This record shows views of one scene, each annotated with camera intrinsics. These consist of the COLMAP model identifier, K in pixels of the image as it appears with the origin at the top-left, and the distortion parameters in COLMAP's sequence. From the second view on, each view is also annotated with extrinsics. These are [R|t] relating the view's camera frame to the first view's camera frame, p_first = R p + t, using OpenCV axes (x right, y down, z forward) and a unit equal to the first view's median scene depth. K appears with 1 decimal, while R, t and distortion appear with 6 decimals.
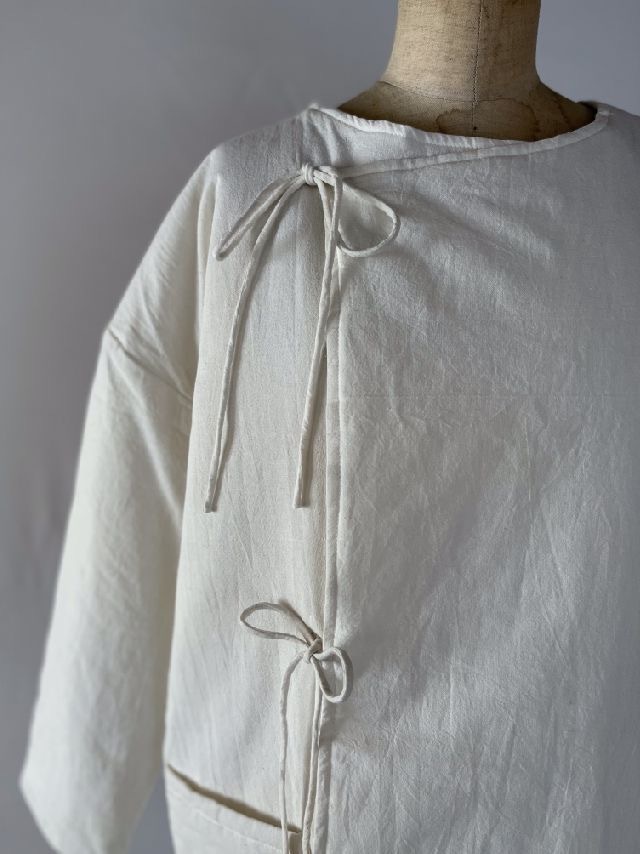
lens RADIAL K [[649.9, 0, 319.7], [0, 649.9, 395.8], [0, 0, 1]] dist [0.046556, -0.000399]
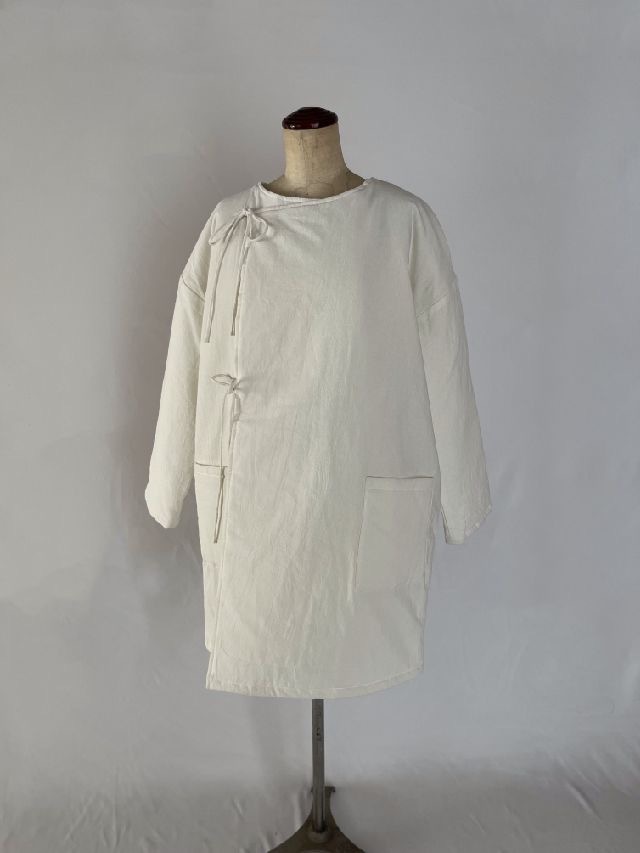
lens RADIAL K [[648.0, 0, 320.3], [0, 648.0, 426.4], [0, 0, 1]] dist [0.038246, -0.001166]
pose [[0.966081, 0.069889, -0.248603, 1.059242], [-0.070648, 0.997484, 0.005878, 0.525542], [0.248389, 0.011885, 0.968588, -1.574788]]
